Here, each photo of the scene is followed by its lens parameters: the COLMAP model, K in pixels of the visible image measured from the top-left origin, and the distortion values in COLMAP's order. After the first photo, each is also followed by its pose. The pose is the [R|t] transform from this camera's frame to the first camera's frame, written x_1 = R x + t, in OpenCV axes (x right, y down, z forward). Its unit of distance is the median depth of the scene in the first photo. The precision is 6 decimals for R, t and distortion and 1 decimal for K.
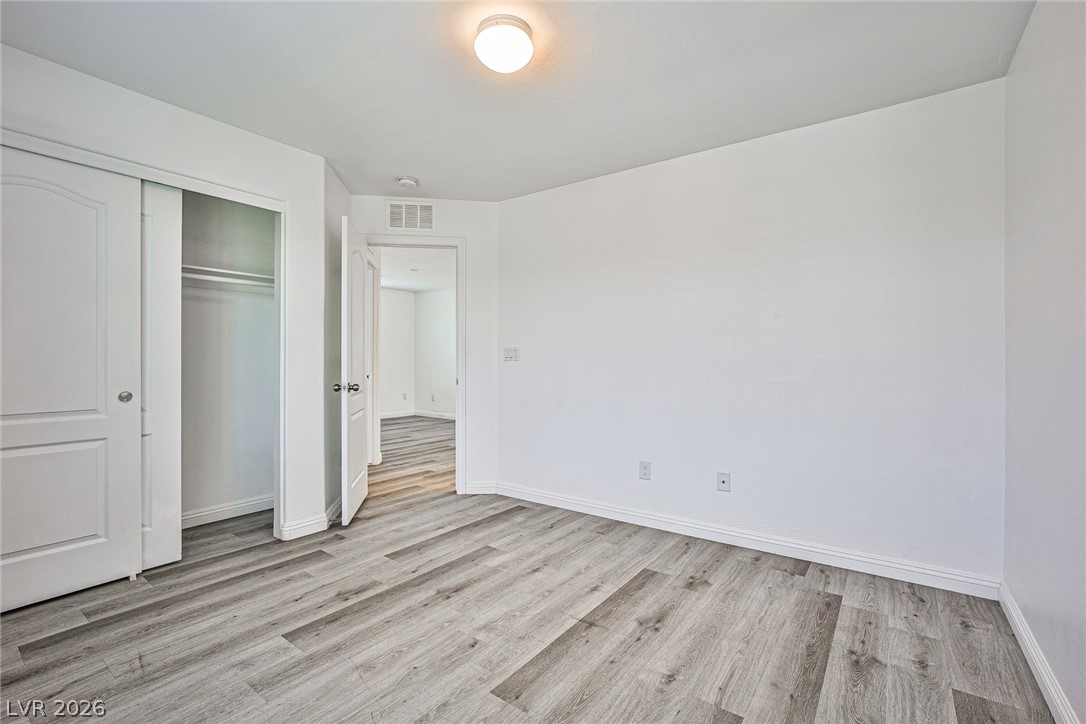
lens RADIAL K [[488.7, 0, 543.1], [0, 488.7, 360.0], [0, 0, 1]] dist [-0.042390, 0.016782]
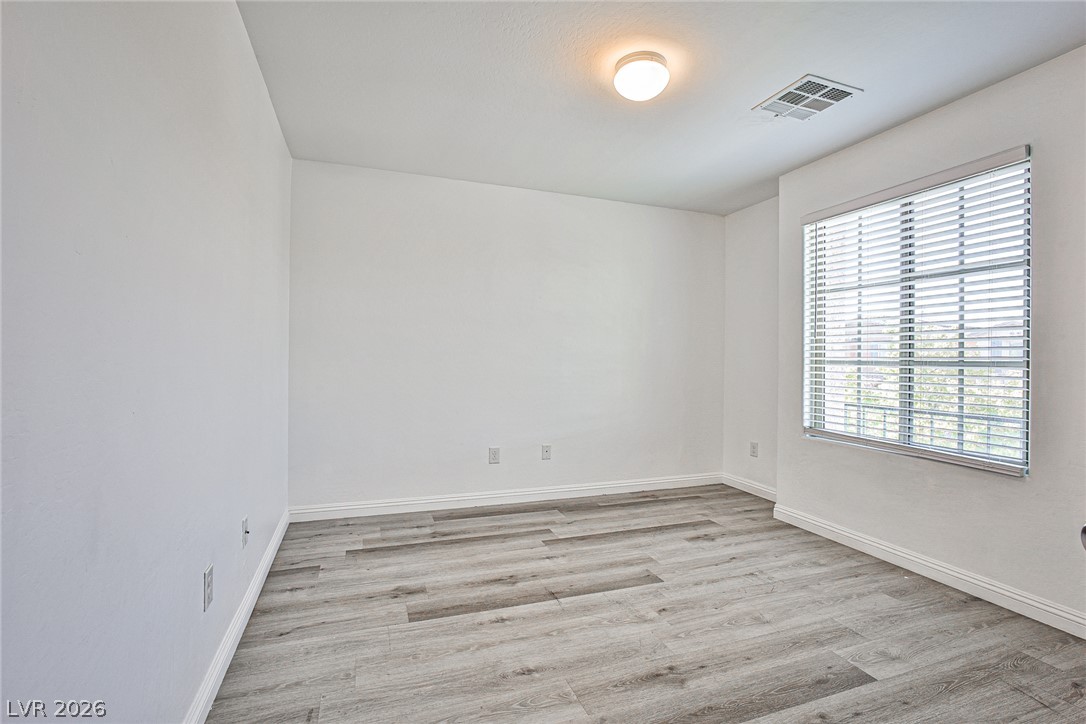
lens RADIAL K [[488.7, 0, 543.1], [0, 488.7, 360.0], [0, 0, 1]] dist [-0.042390, 0.016782]
pose [[-0.827035, -0.015513, 0.561936, -0.490404], [-0.014166, 0.999877, 0.006754, 0.007960], [-0.561972, -0.002375, -0.827153, 1.910730]]
